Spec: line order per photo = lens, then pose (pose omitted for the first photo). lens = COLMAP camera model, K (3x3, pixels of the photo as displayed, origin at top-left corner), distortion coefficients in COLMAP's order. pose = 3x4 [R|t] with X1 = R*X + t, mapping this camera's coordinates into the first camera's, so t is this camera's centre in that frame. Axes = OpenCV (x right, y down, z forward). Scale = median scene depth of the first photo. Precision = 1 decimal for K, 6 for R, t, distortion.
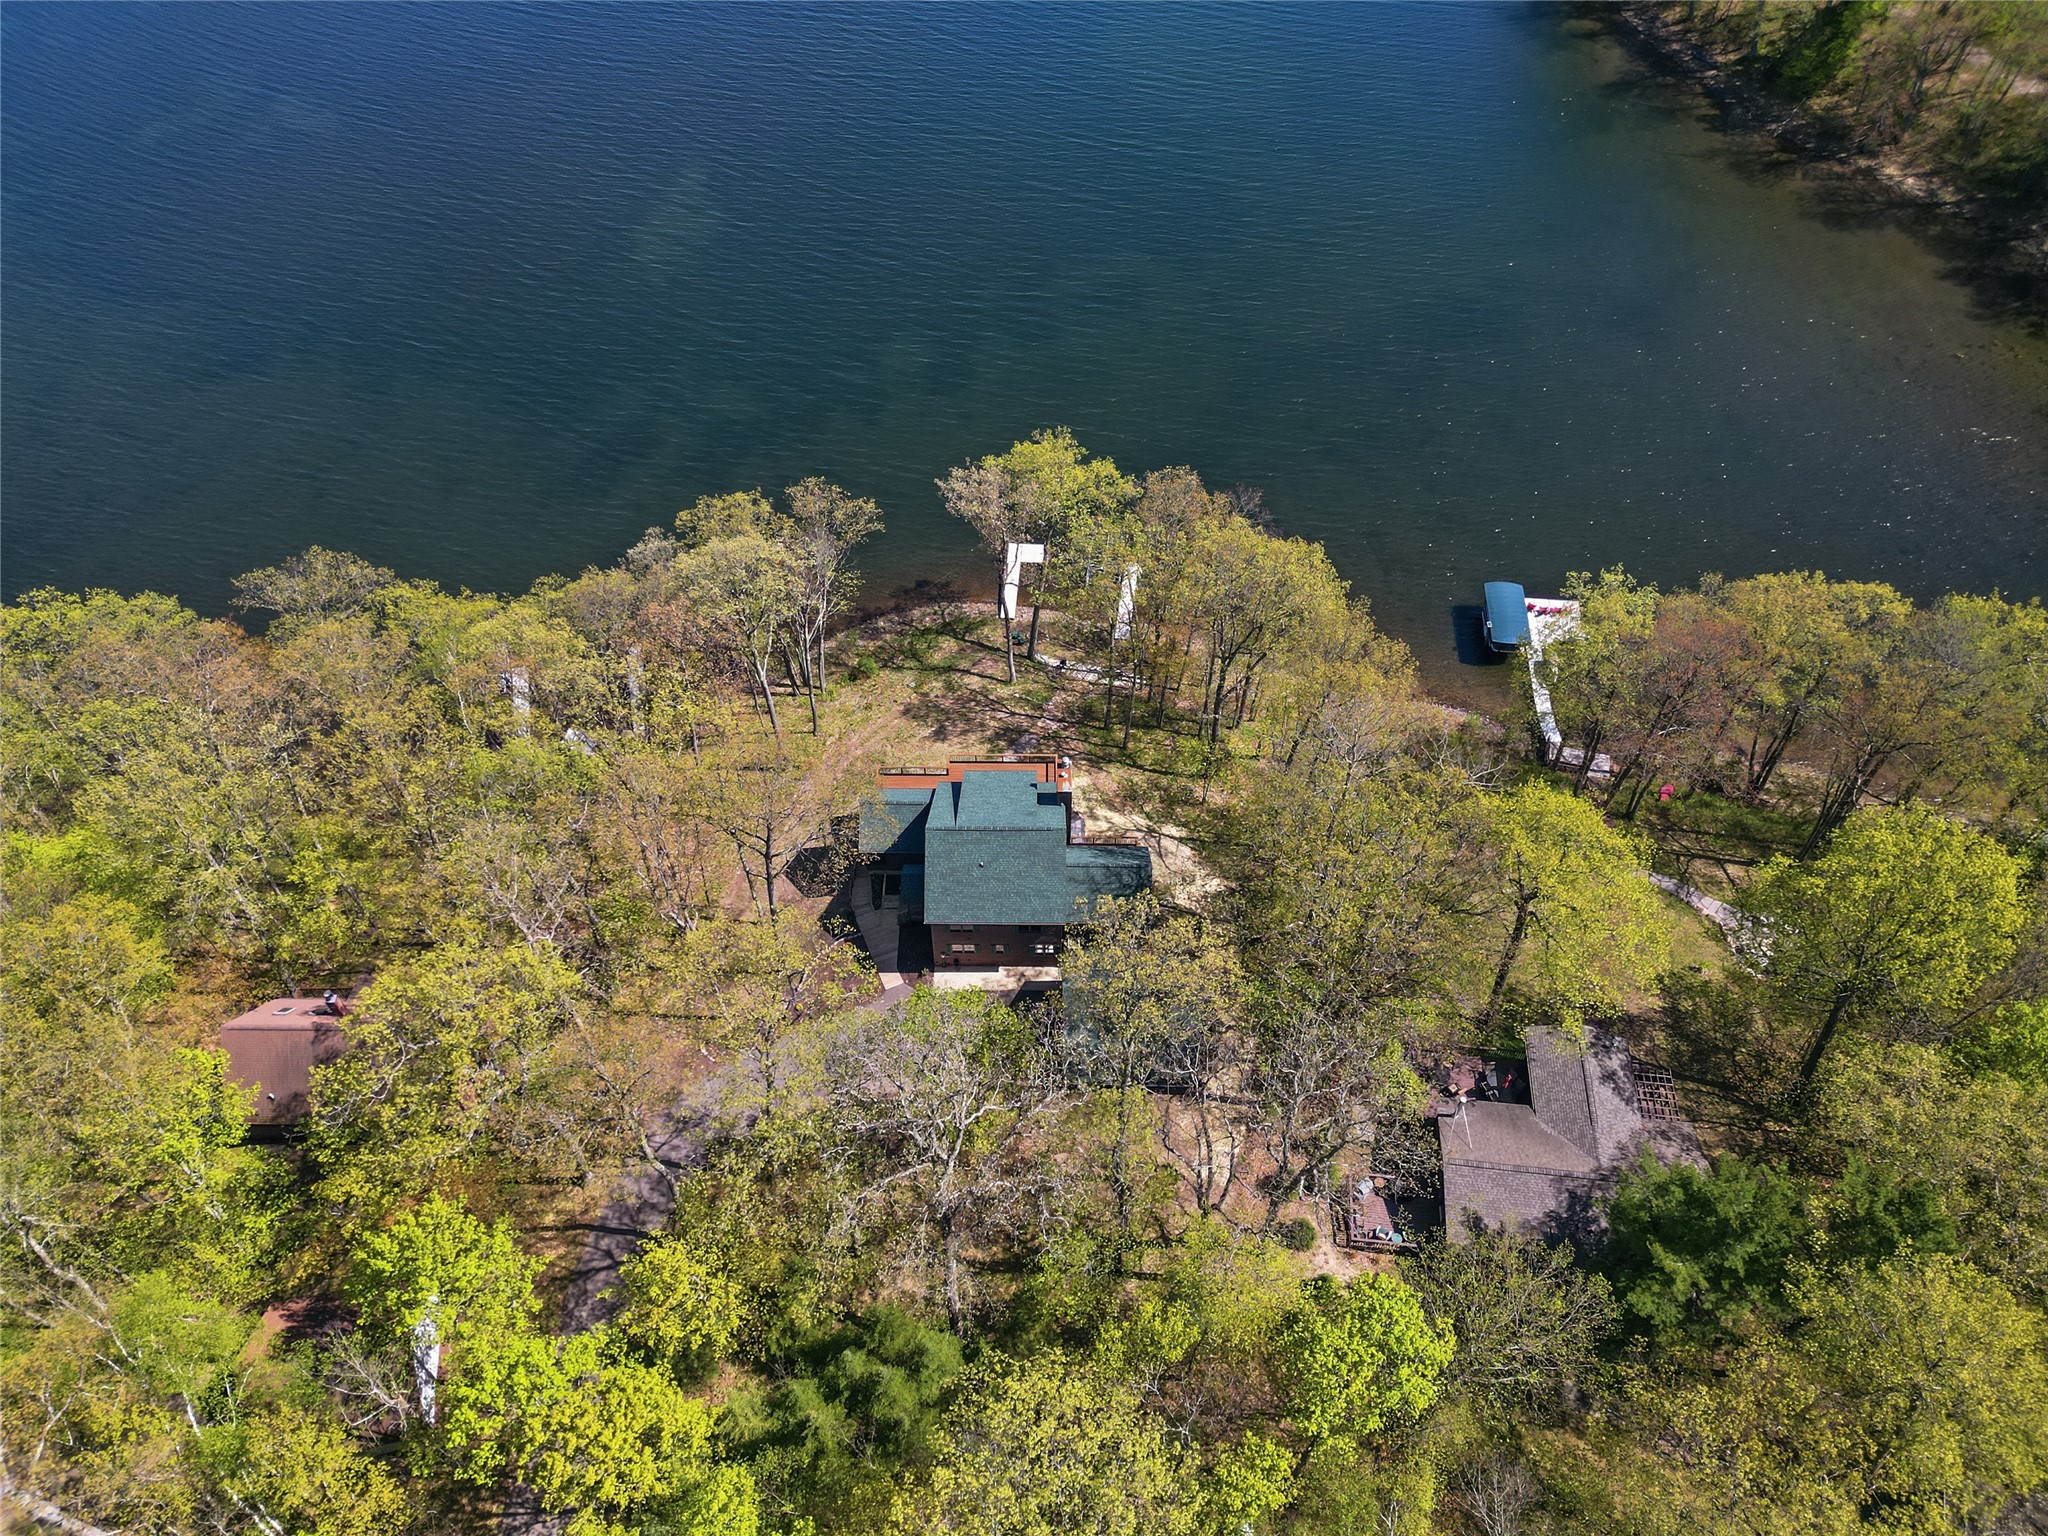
lens RADIAL K [[1443.3, 0, 1024.0], [0, 1443.3, 768.0], [0, 0, 1]] dist [0.036921, -0.001725]
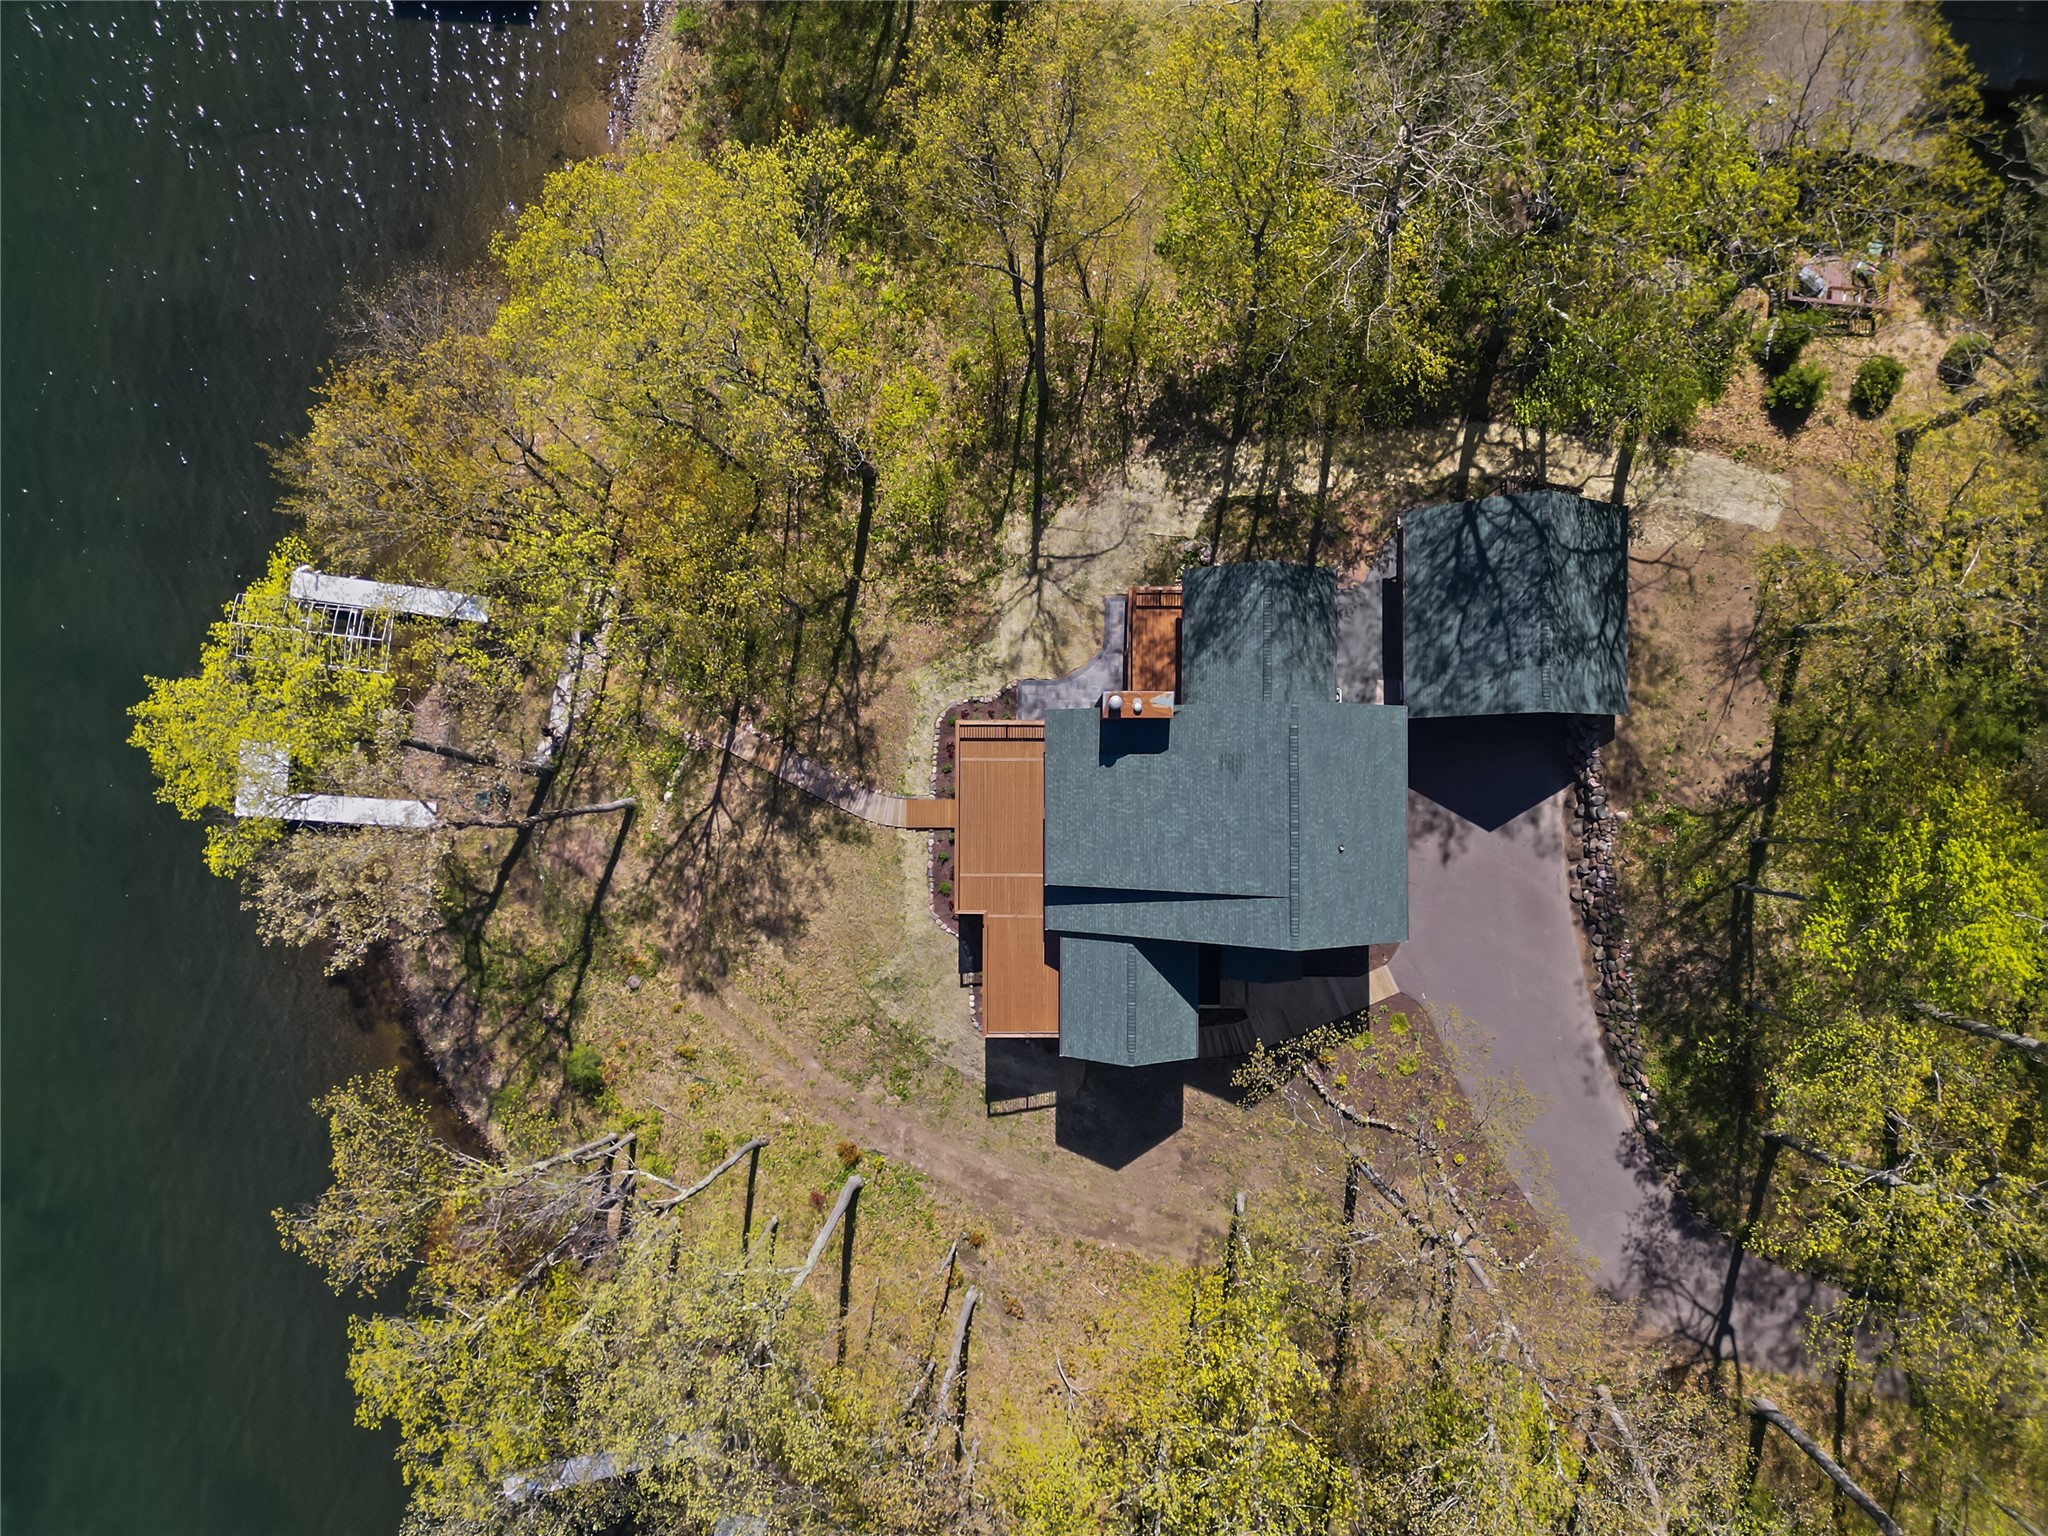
lens RADIAL K [[1443.3, 0, 1024.0], [0, 1443.3, 768.0], [0, 0, 1]] dist [0.036921, -0.001725]
pose [[-0.006085, -0.999727, 0.022540, -0.008401], [0.783833, 0.009228, 0.620903, -0.314424], [-0.620941, 0.021446, 0.783564, 0.494457]]
